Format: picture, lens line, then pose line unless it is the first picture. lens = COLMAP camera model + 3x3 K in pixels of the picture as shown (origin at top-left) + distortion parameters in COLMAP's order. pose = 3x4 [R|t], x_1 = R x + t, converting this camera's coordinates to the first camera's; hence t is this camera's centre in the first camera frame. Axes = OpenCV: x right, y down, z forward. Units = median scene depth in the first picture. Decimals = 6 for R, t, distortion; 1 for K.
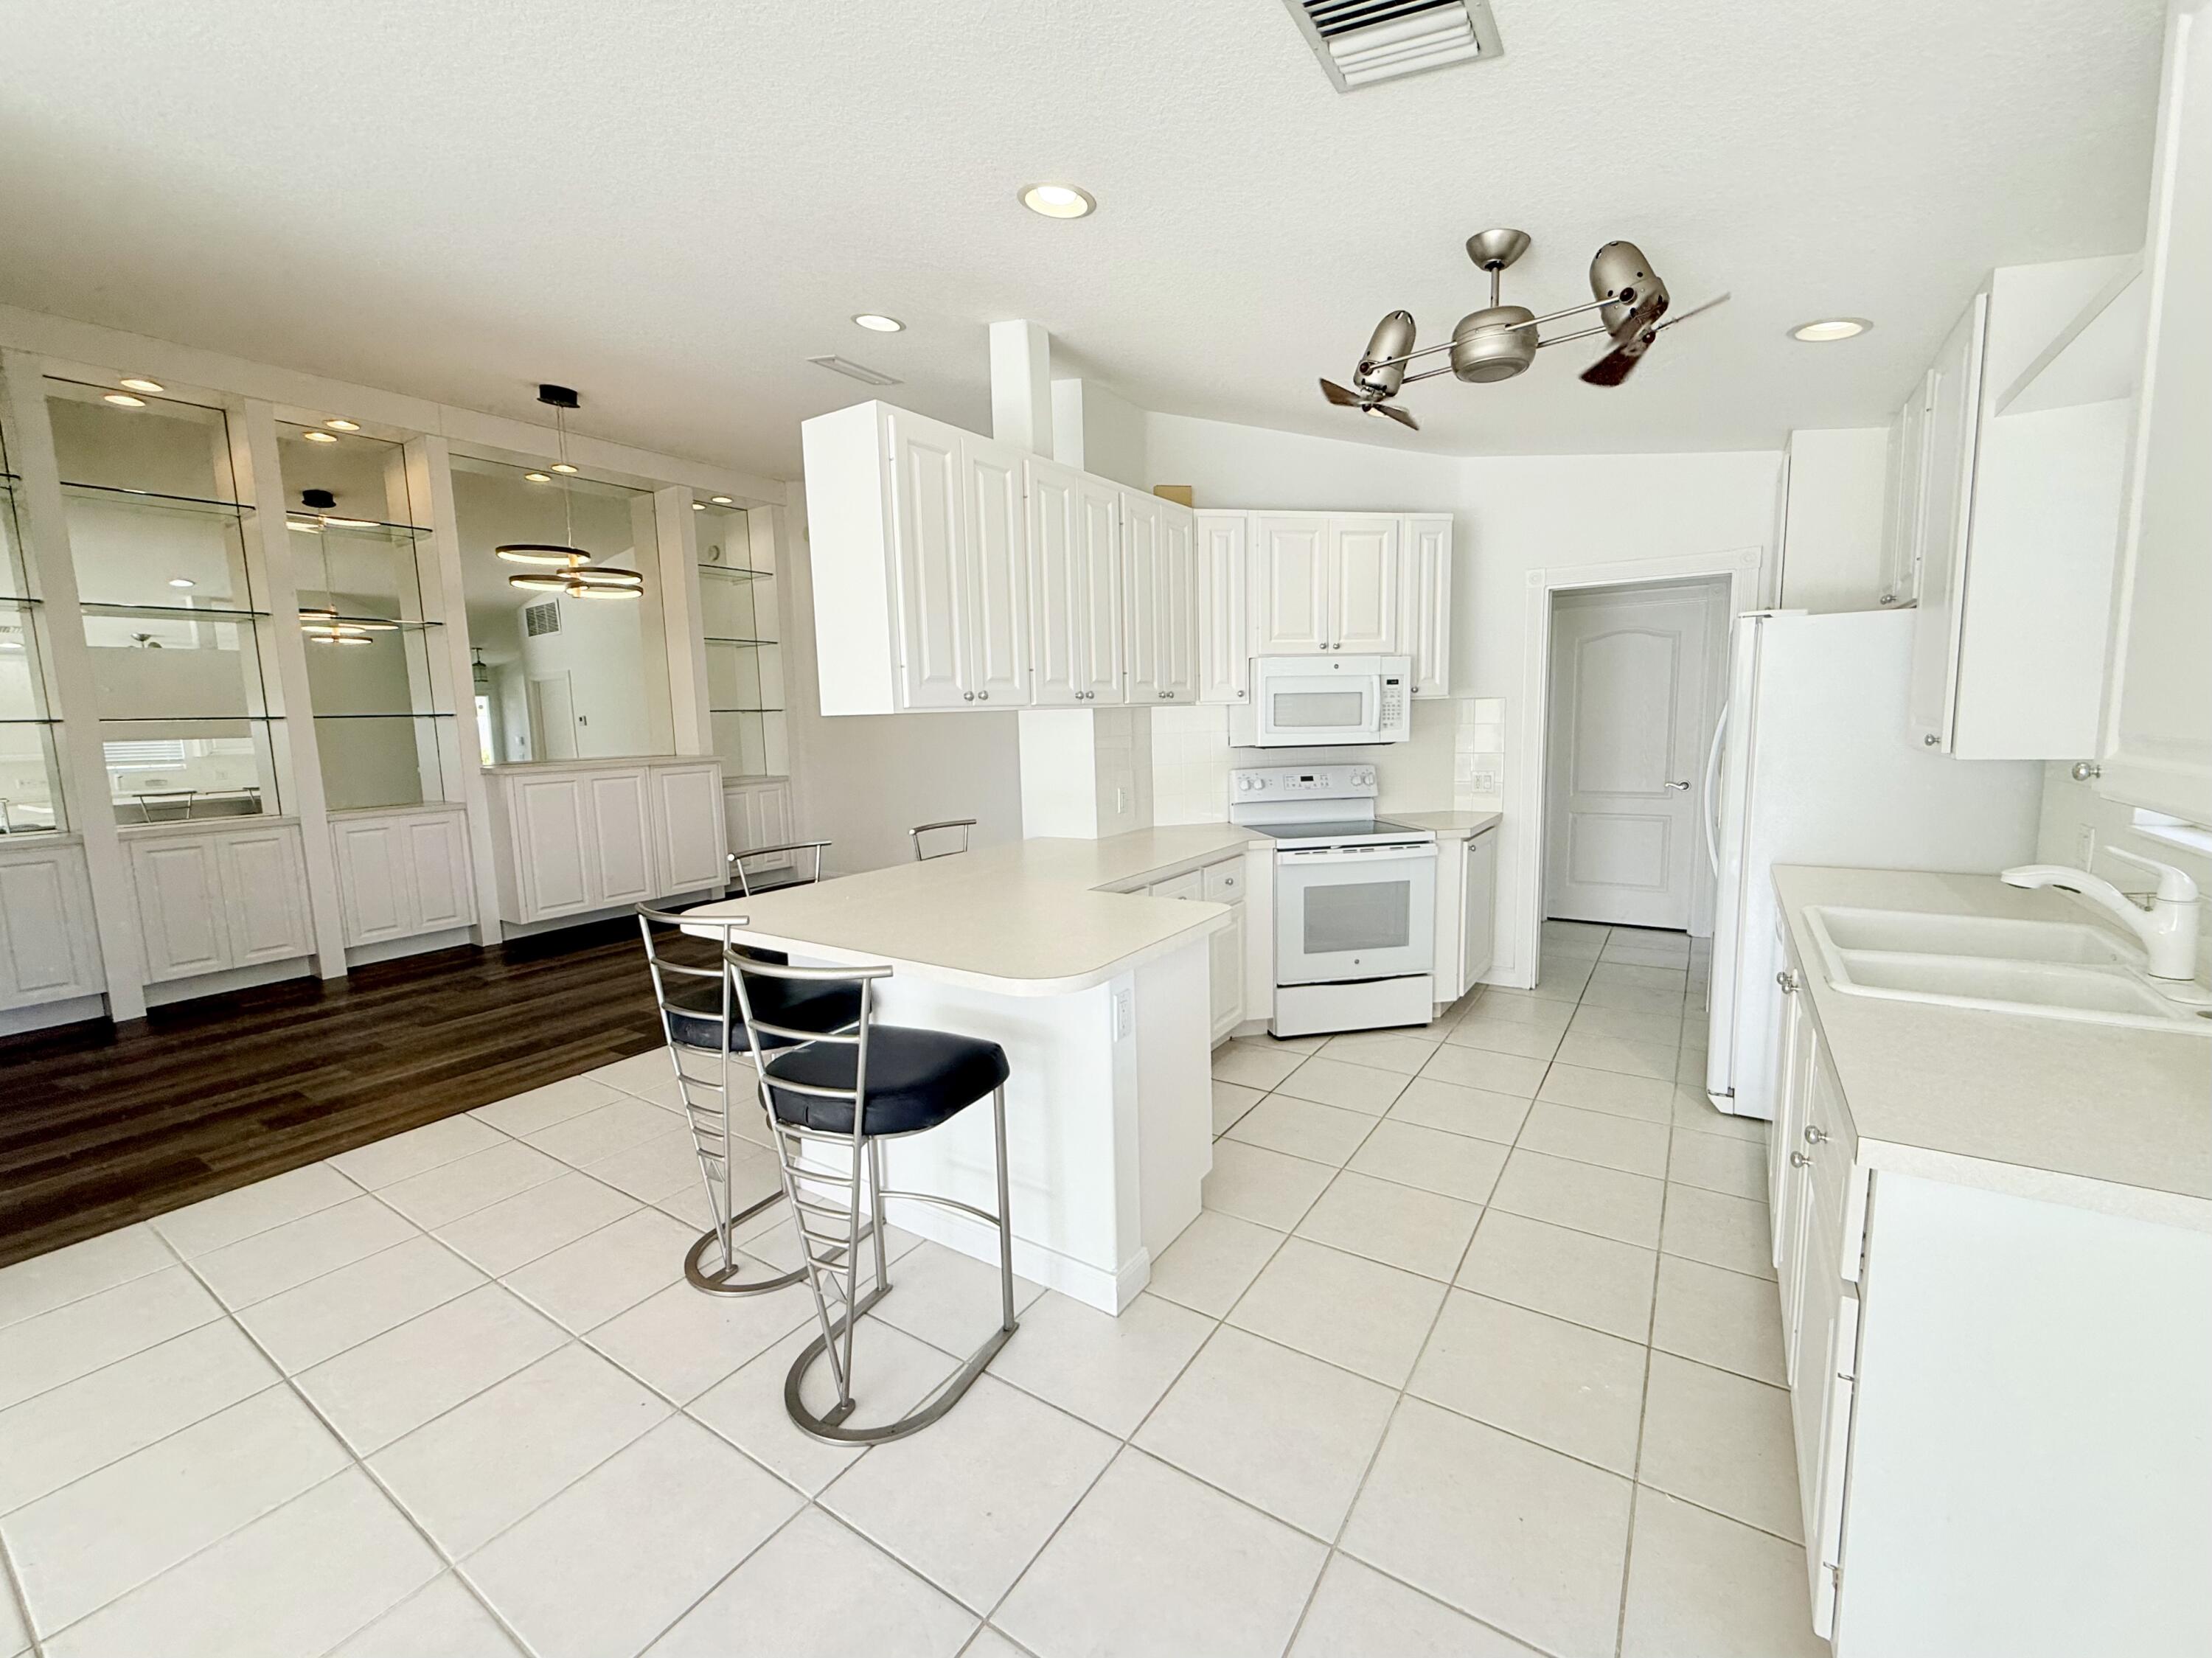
lens RADIAL K [[874.8, 0, 1096.4], [0, 874.8, 822.5], [0, 0, 1]] dist [0.001585, -0.000623]
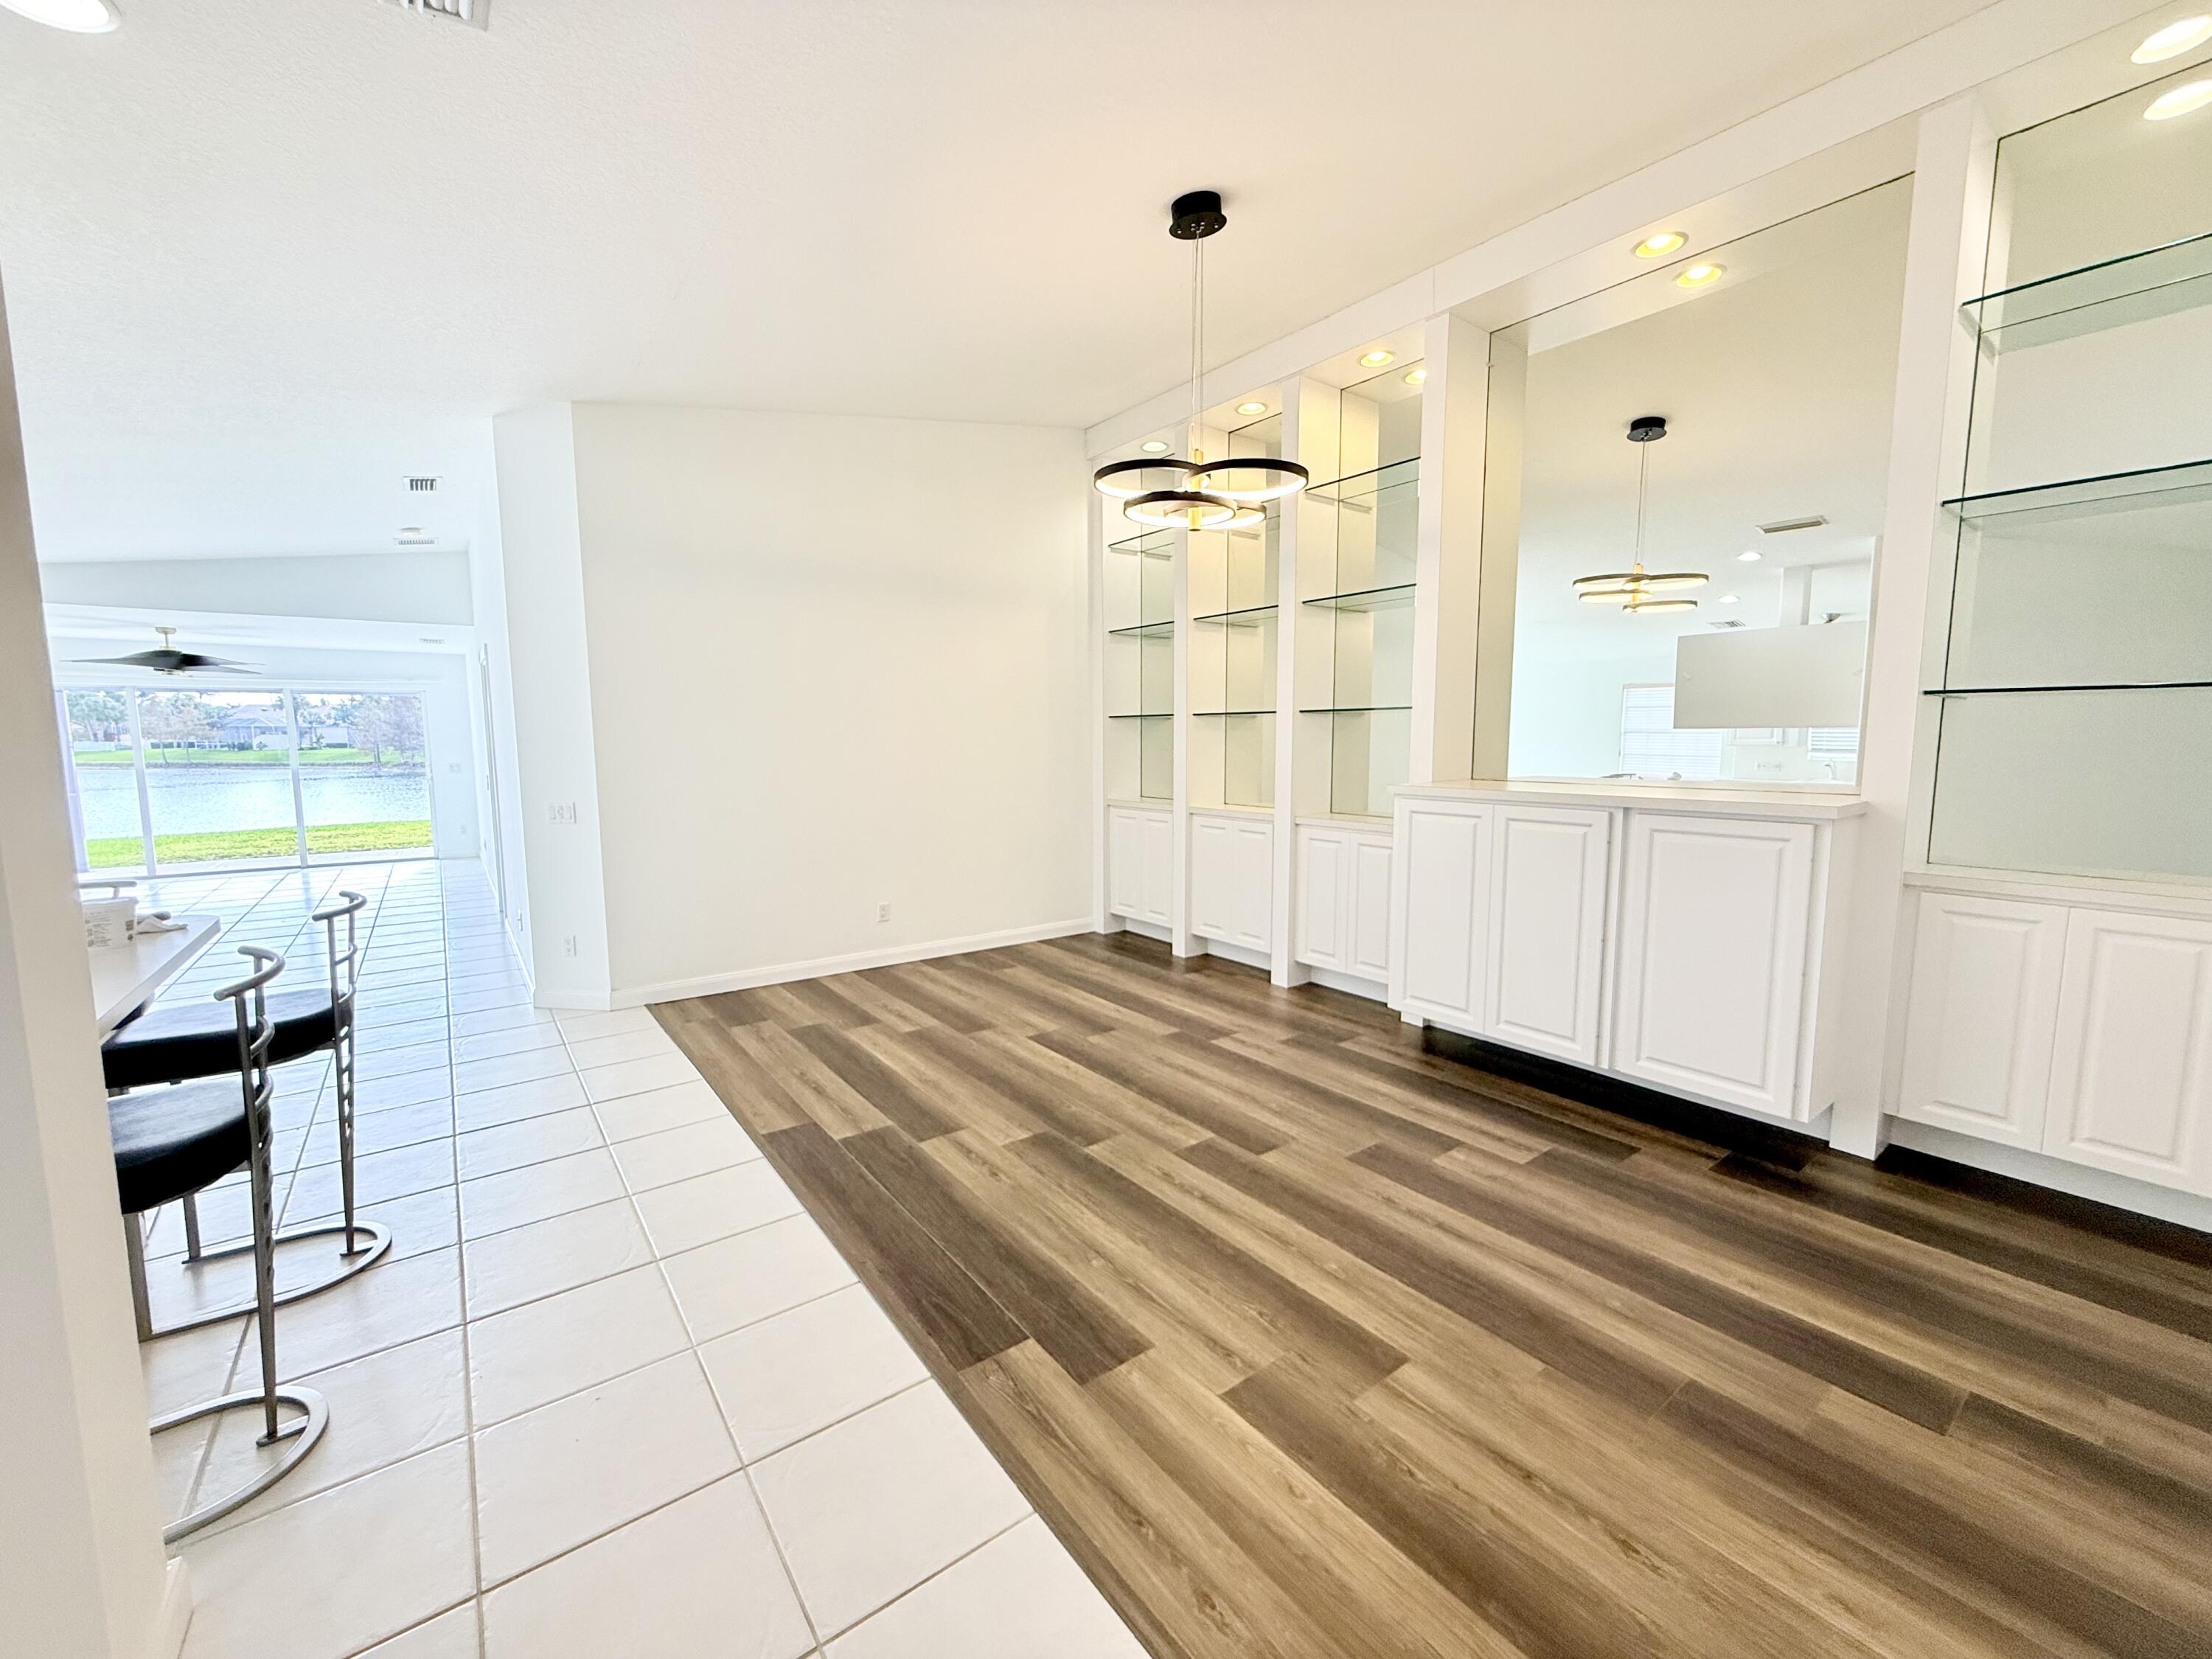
lens RADIAL K [[874.9, 0, 1088.8], [0, 874.9, 818.0], [0, 0, 1]] dist [0.001585, -0.000623]
pose [[-0.340712, 0.117357, -0.932814, 0.075163], [-0.103772, 0.981422, 0.161375, -0.149688], [0.934423, 0.151782, -0.322204, 1.188690]]
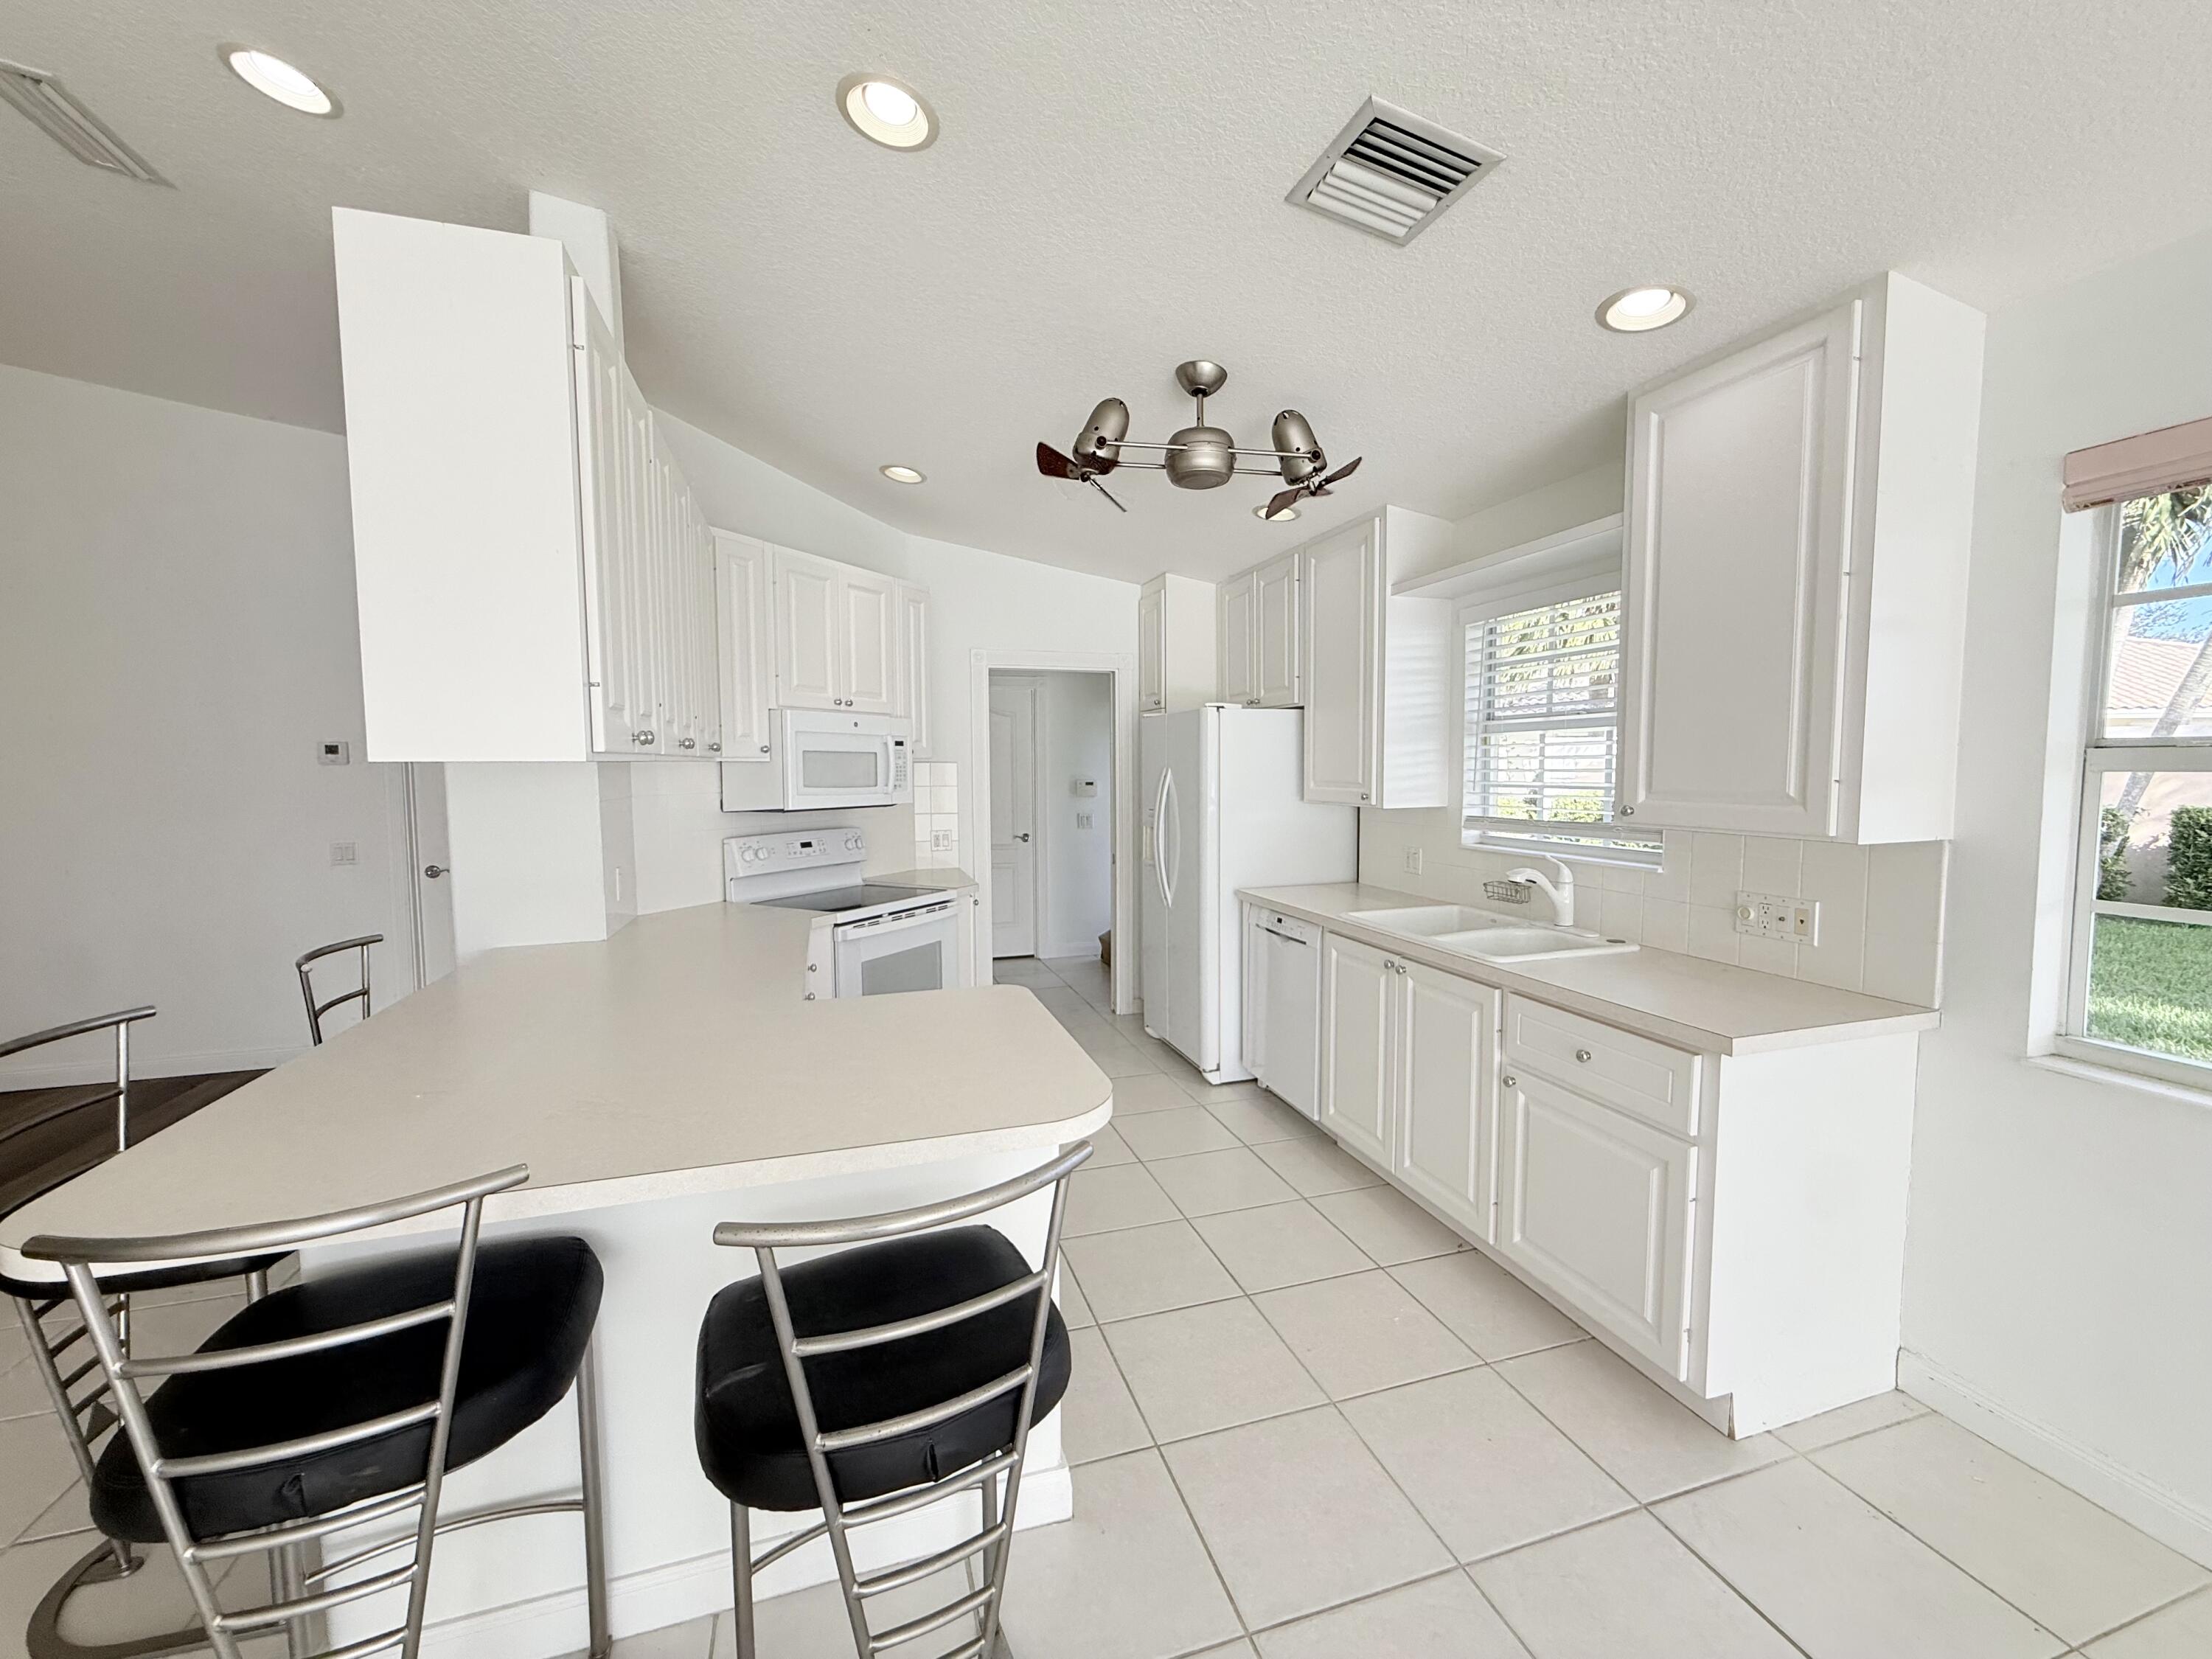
lens RADIAL K [[874.9, 0, 1051.3], [0, 874.9, 829.6], [0, 0, 1]] dist [0.001585, -0.000623]
pose [[0.643972, -0.032014, 0.764379, -0.247711], [0.083041, 0.996146, -0.028238, -0.016713], [-0.760529, 0.081659, 0.644148, 0.190230]]
